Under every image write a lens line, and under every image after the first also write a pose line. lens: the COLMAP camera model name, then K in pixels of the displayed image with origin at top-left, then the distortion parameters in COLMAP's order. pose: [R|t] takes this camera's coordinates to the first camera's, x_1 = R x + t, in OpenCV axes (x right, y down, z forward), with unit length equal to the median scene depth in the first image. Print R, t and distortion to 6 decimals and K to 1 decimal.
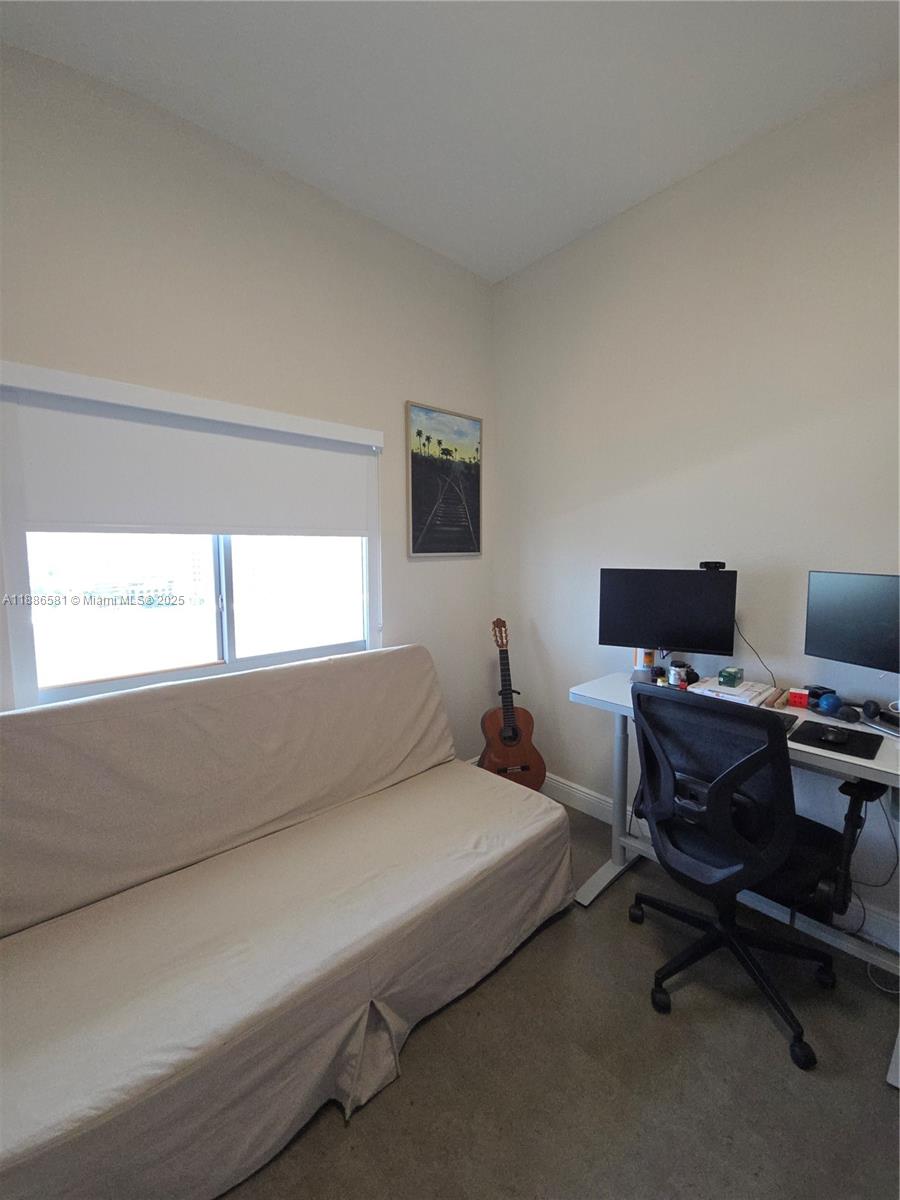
lens RADIAL K [[490.1, 0, 450.3], [0, 490.1, 591.4], [0, 0, 1]] dist [0.000247, -0.003916]
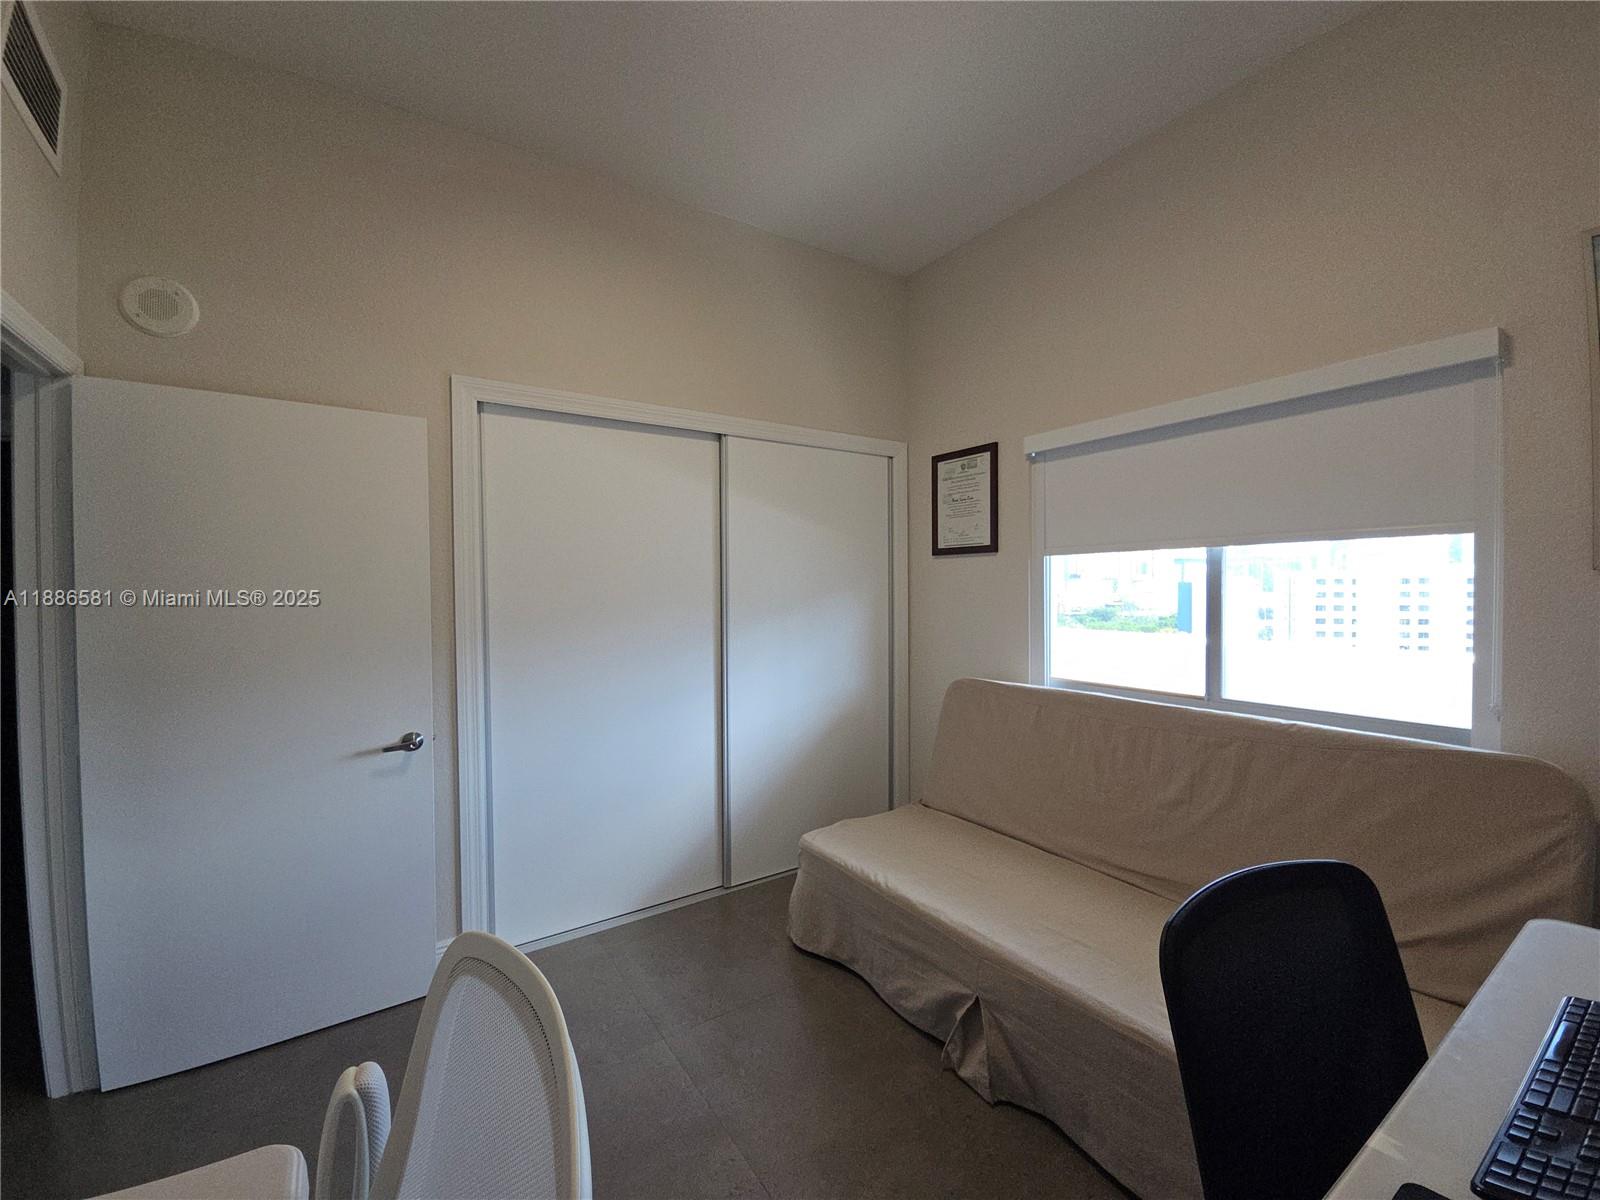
lens RADIAL K [[653.5, 0, 790.6], [0, 653.5, 599.9], [0, 0, 1]] dist [0.000247, -0.003916]
pose [[-0.164325, 0.027211, -0.986031, 0.681960], [-0.070678, 0.996725, 0.039285, -0.015895], [0.983871, 0.076146, -0.161863, 0.420268]]
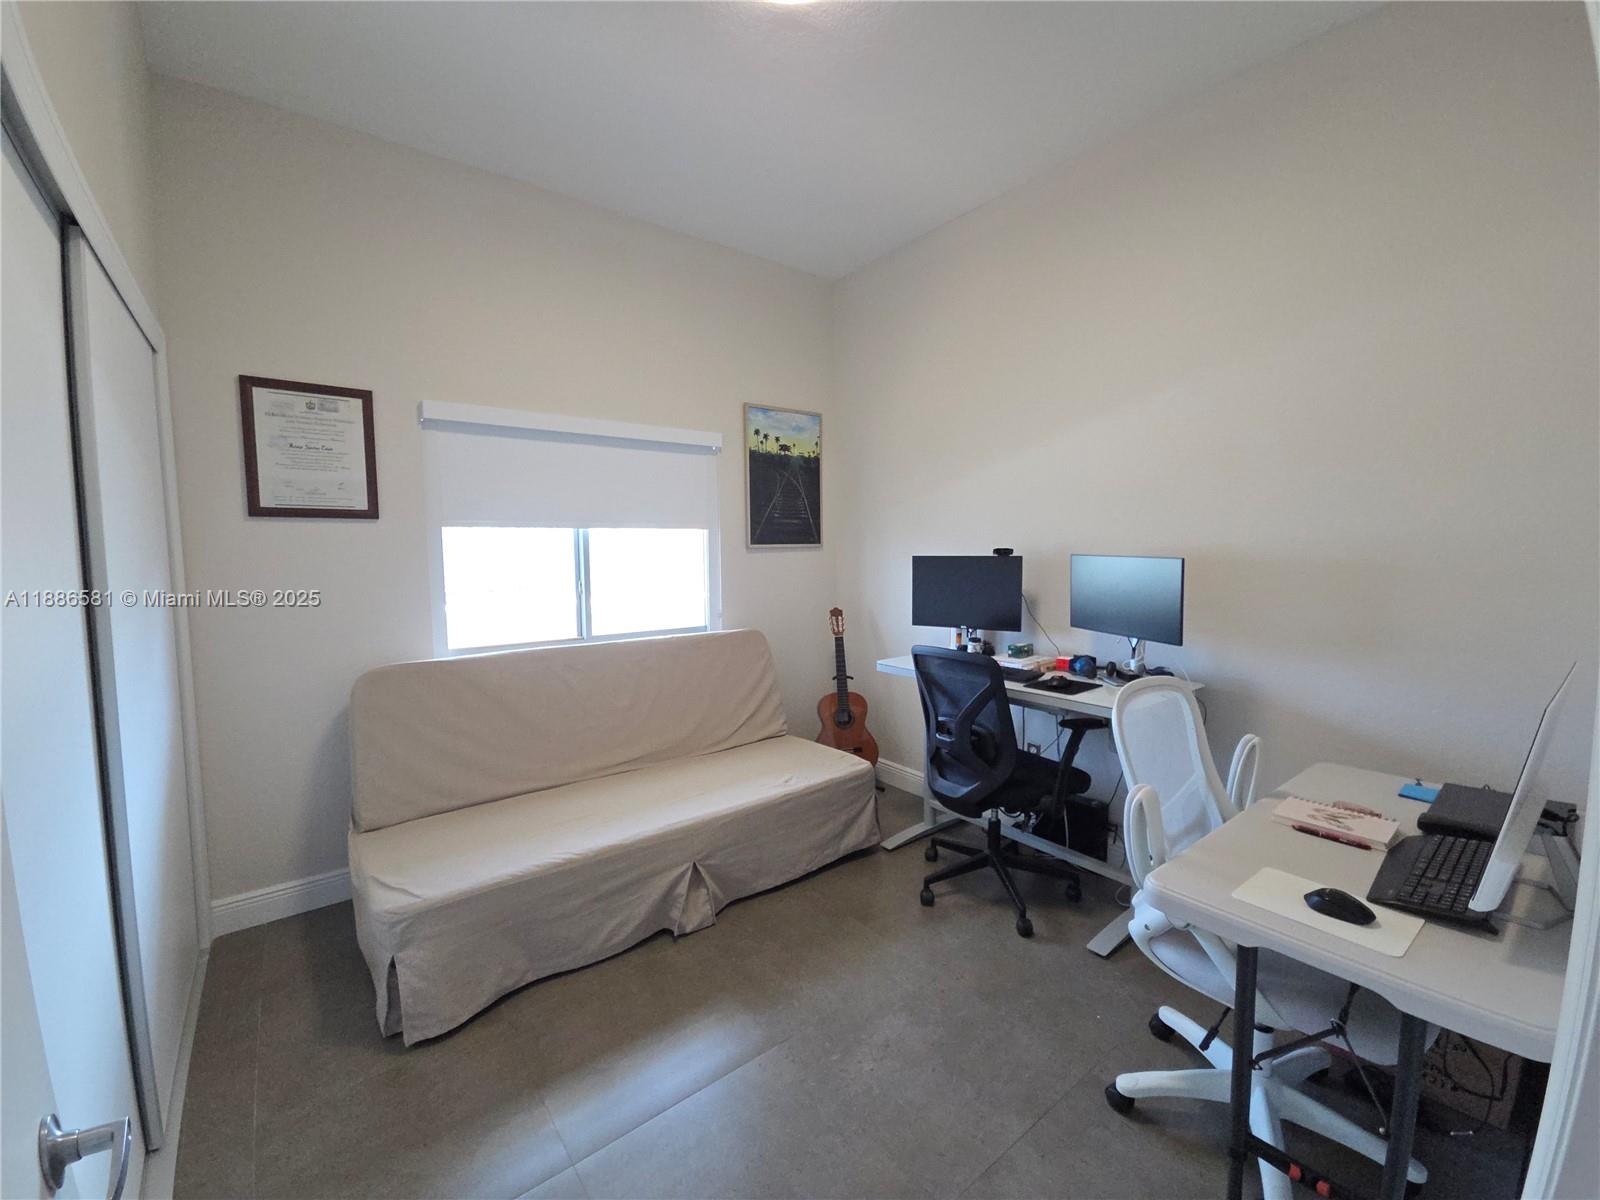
lens RADIAL K [[653.5, 0, 790.6], [0, 653.5, 599.9], [0, 0, 1]] dist [0.000247, -0.003916]
pose [[0.996109, 0.001317, -0.088121, 0.149468], [-0.001841, 0.999981, -0.005871, 0.056485], [0.088112, 0.006011, 0.996092, -0.450302]]
